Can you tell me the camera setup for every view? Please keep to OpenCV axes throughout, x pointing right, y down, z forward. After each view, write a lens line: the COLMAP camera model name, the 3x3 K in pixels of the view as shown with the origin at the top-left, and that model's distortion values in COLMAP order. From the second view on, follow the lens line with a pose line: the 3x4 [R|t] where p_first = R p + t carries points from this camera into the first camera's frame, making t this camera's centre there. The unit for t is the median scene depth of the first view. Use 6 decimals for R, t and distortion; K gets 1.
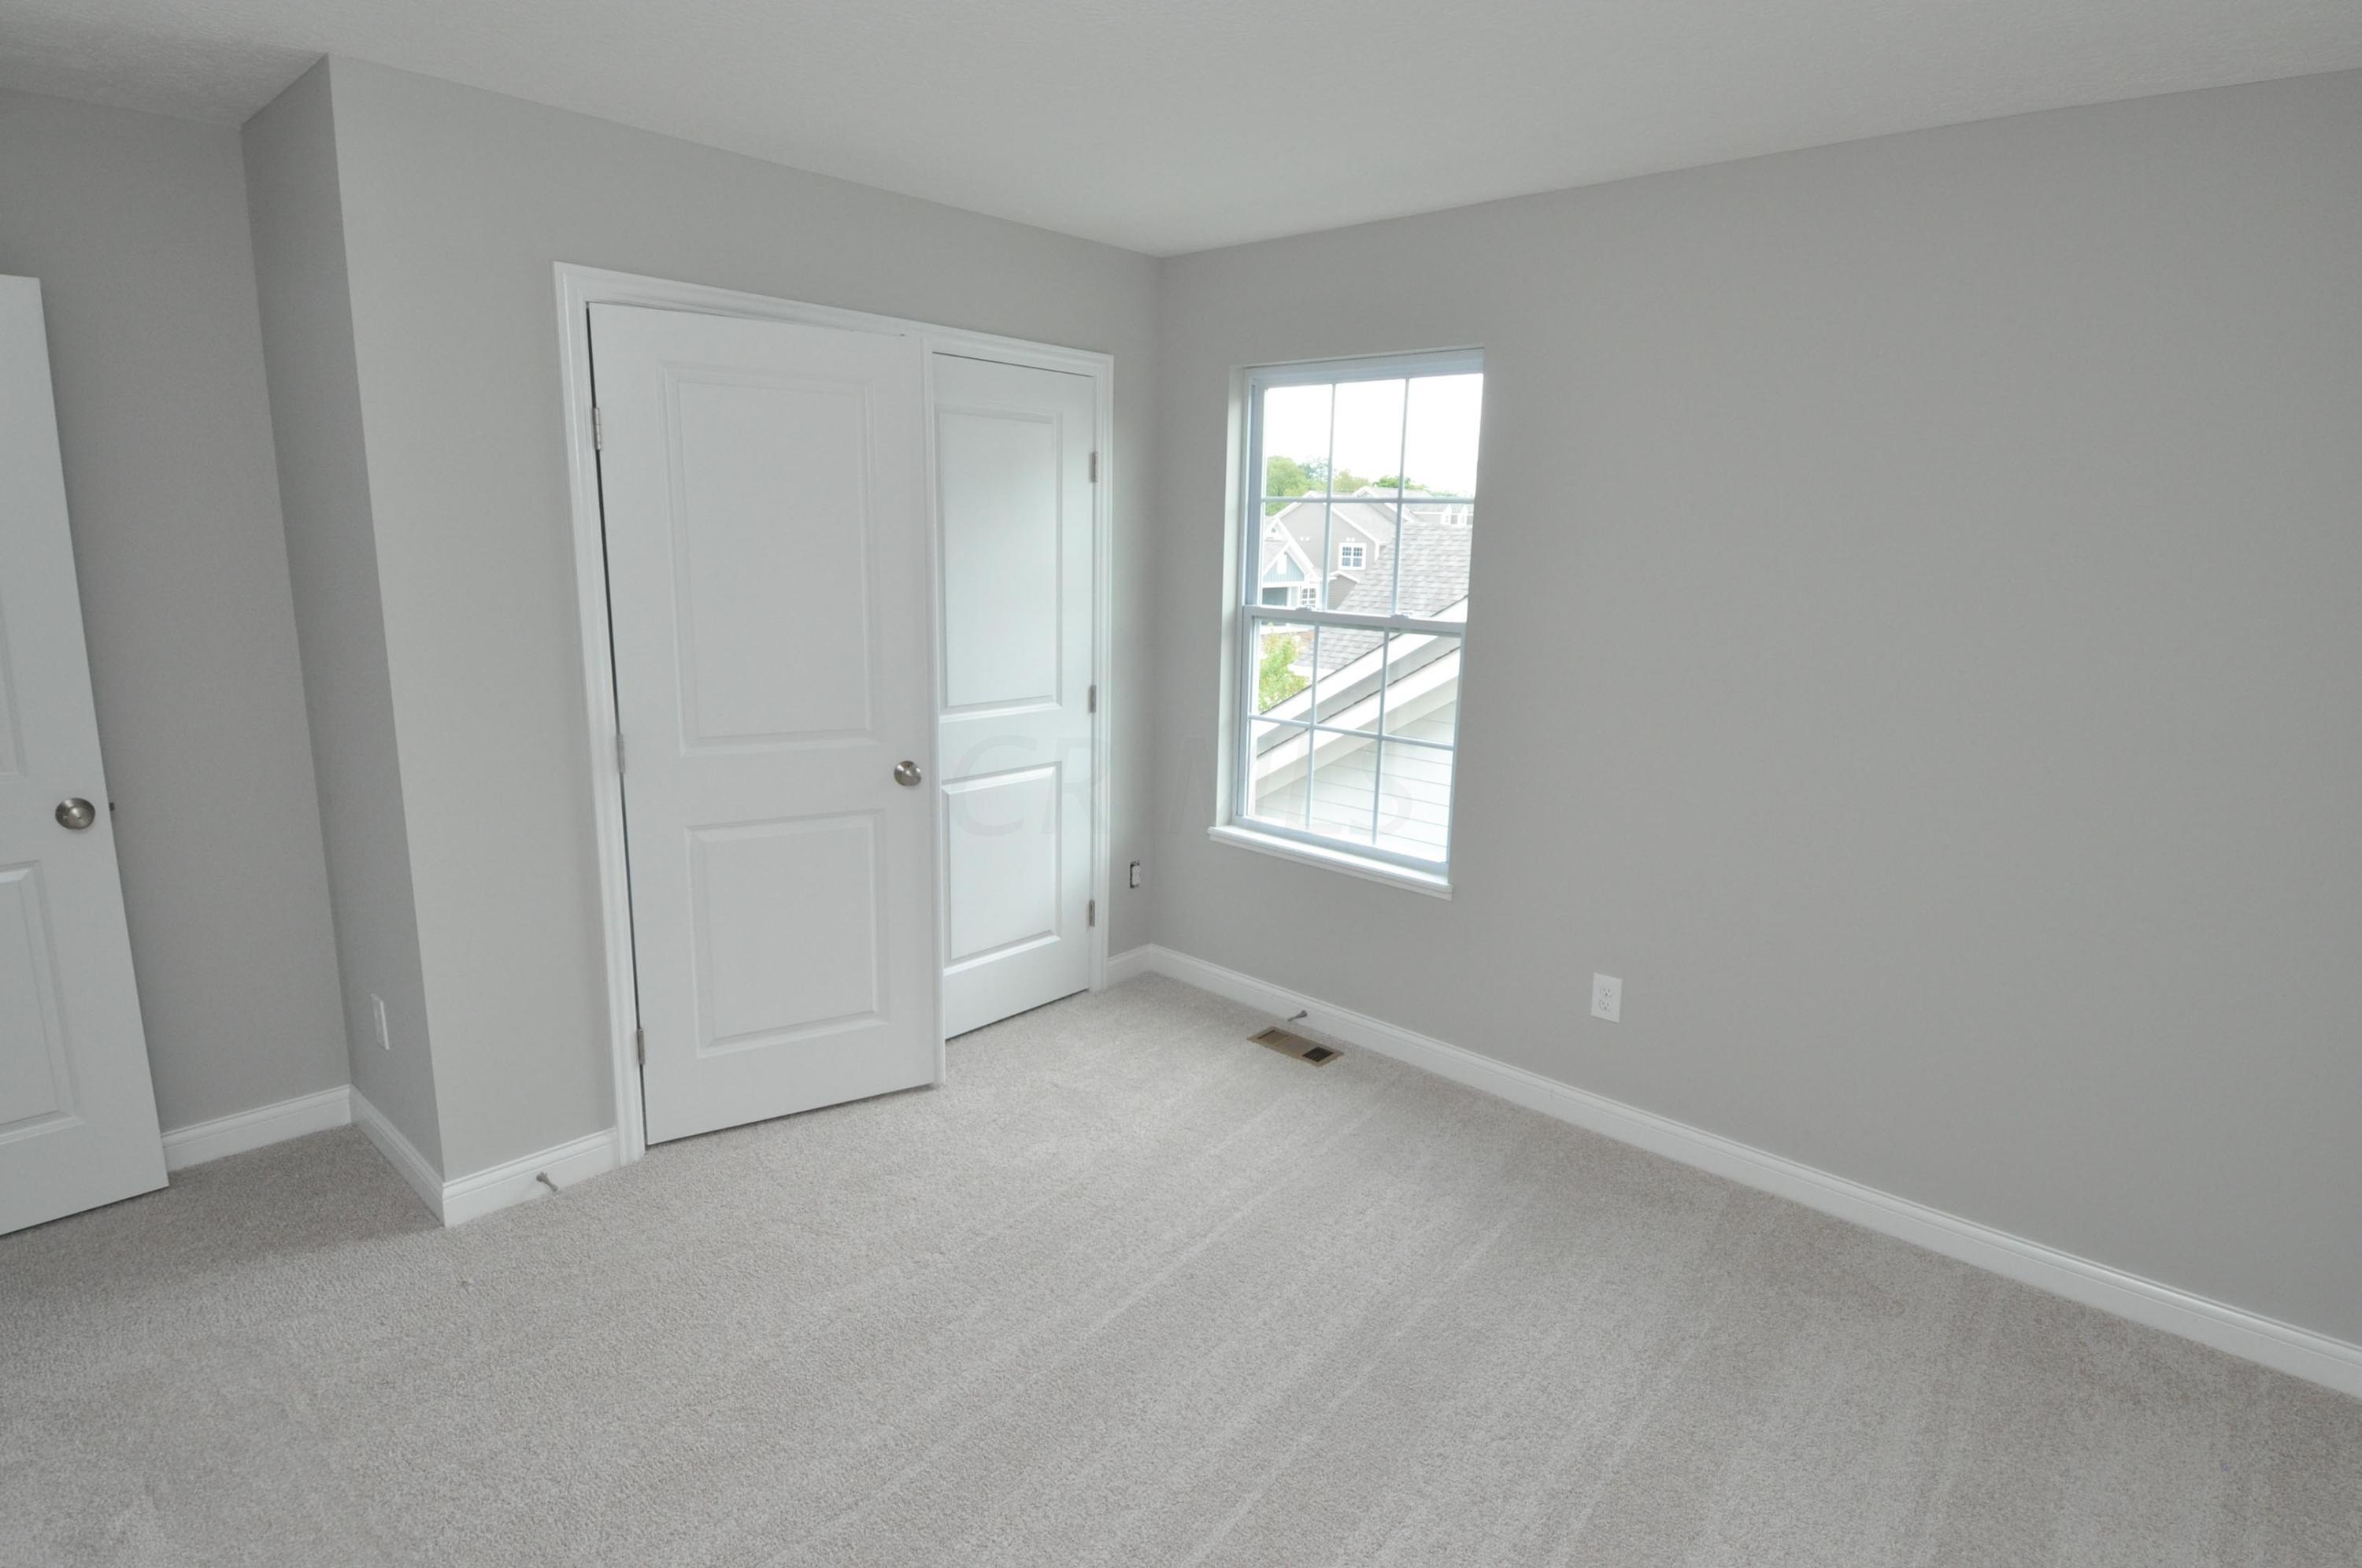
lens RADIAL K [[1222.8, 0, 1195.5], [0, 1222.8, 772.3], [0, 0, 1]] dist [0.050395, -0.054864]
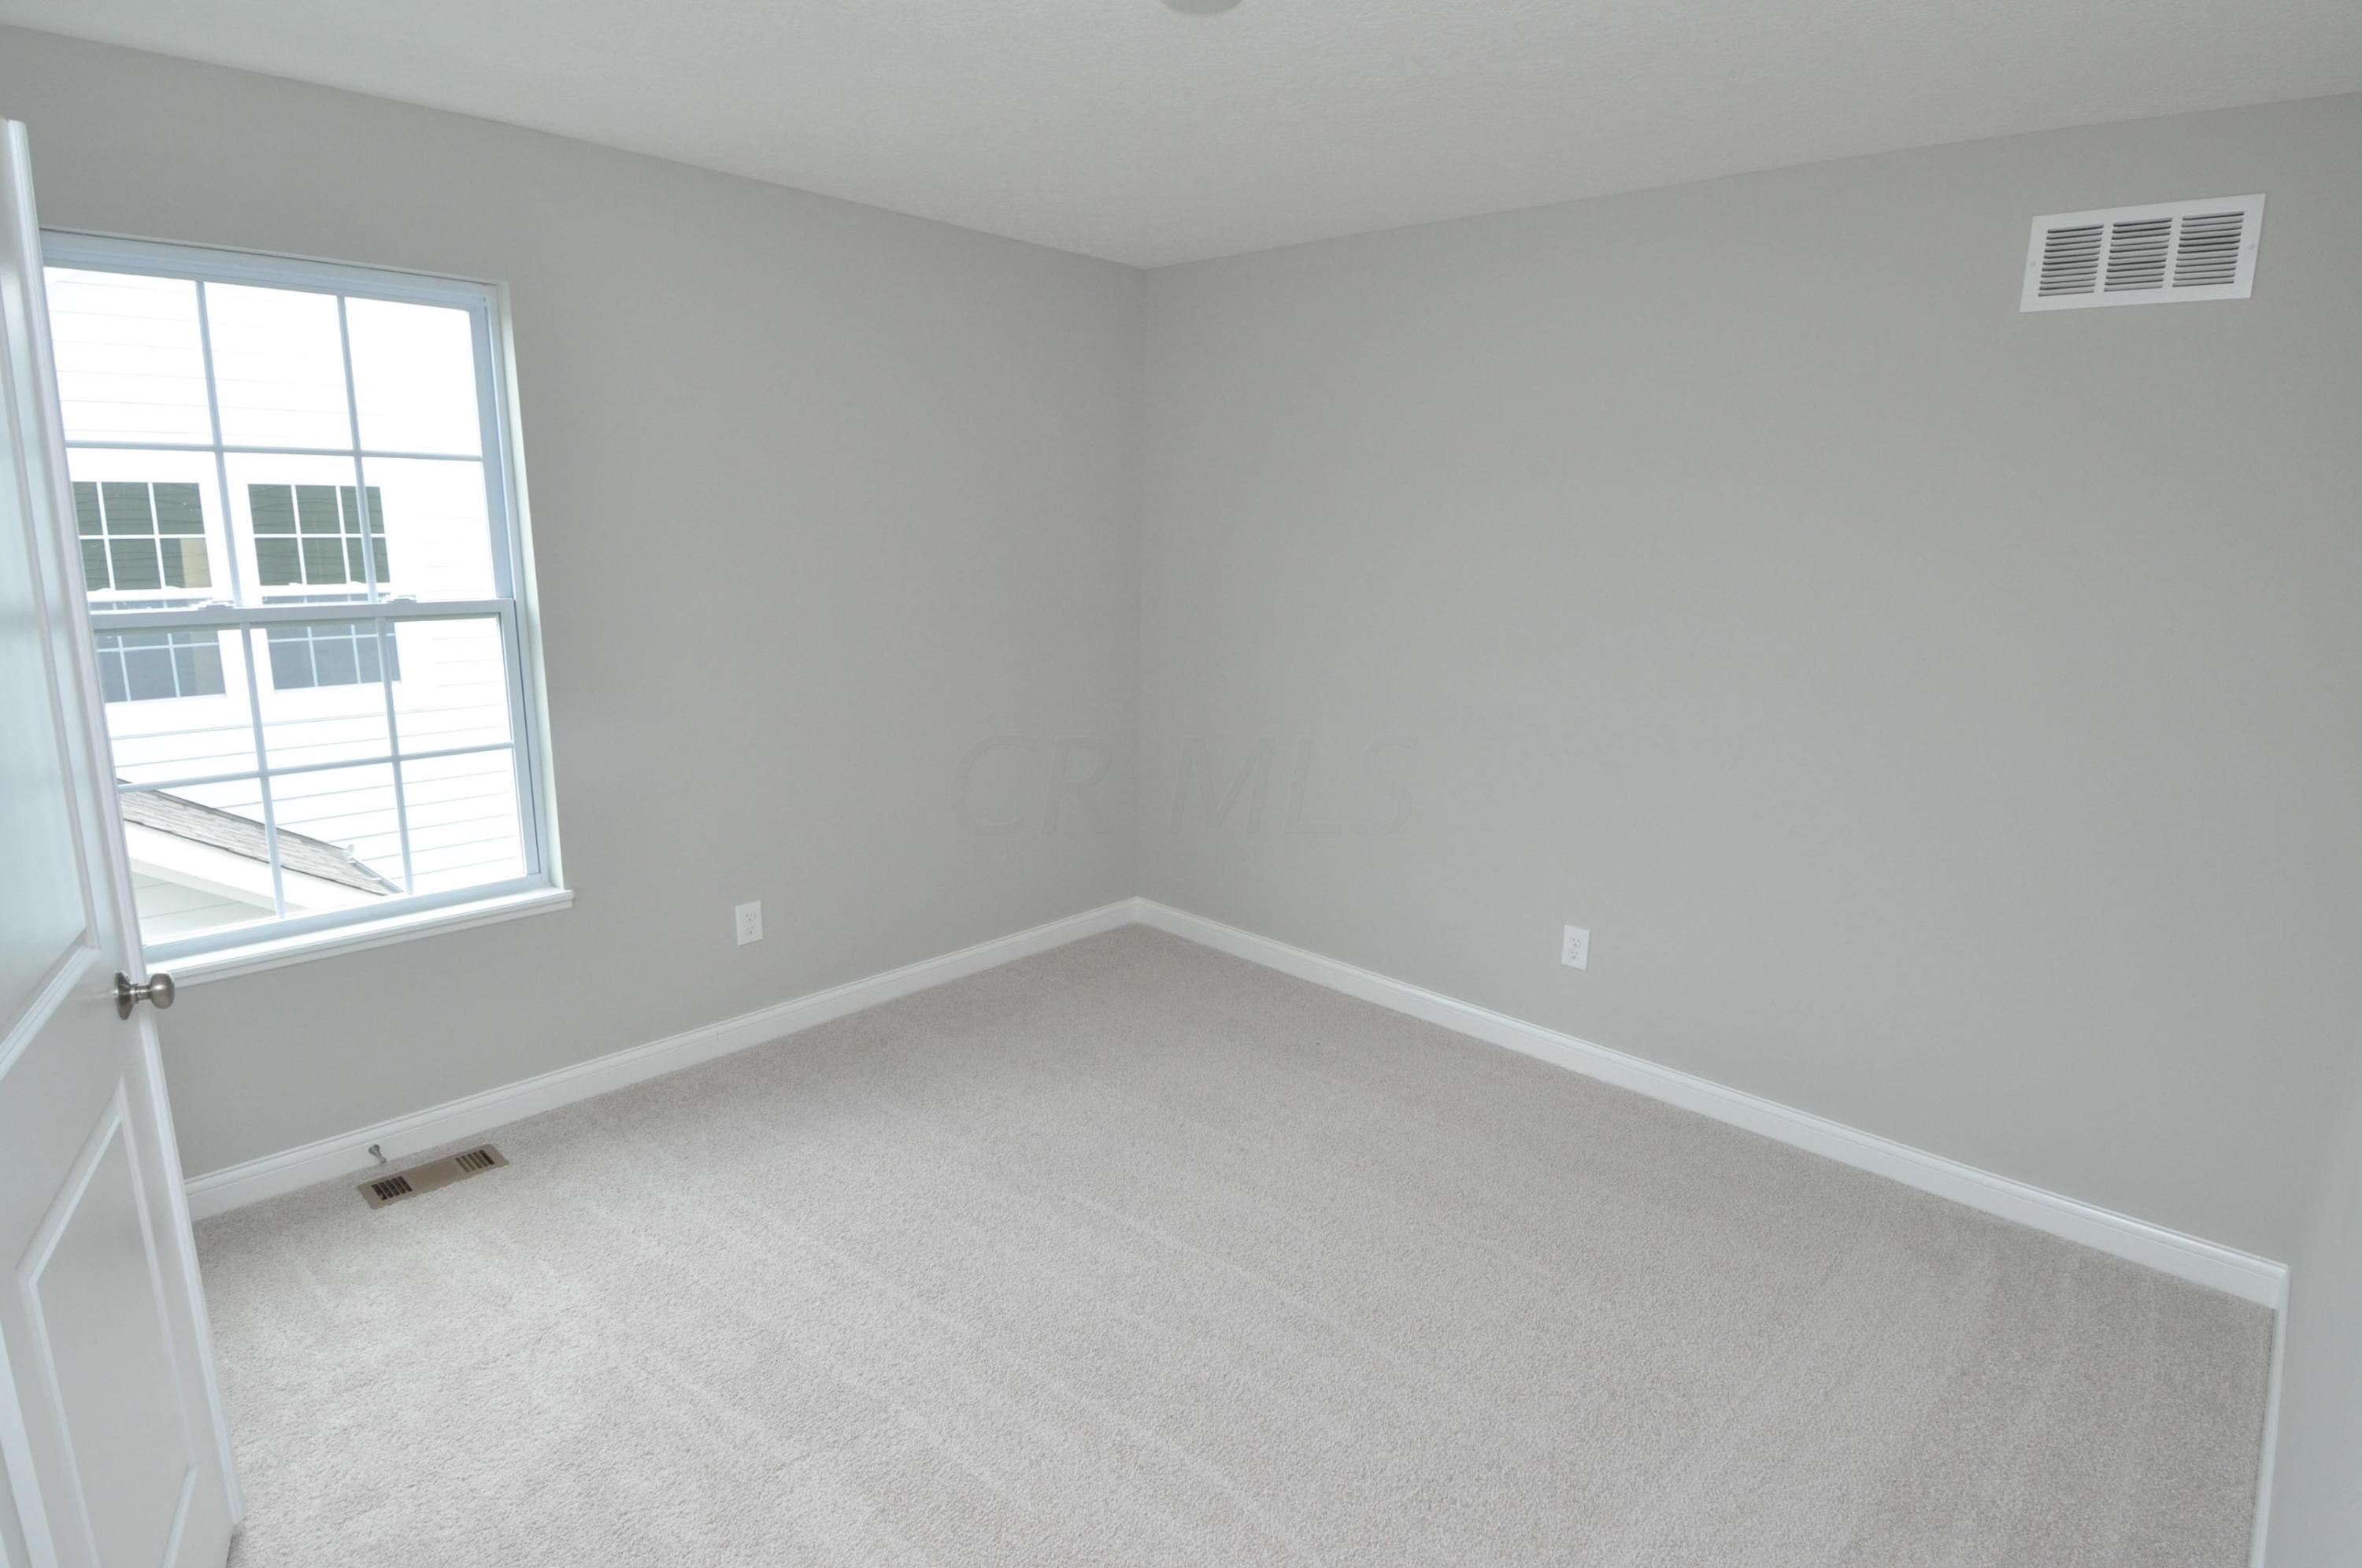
lens RADIAL K [[1222.8, 0, 1195.5], [0, 1222.8, 772.3], [0, 0, 1]] dist [0.050395, -0.054864]
pose [[0.021901, -0.235571, 0.971610, -0.625940], [0.175671, 0.957630, 0.228221, -0.114372], [-0.984205, 0.165685, 0.062356, 0.466448]]
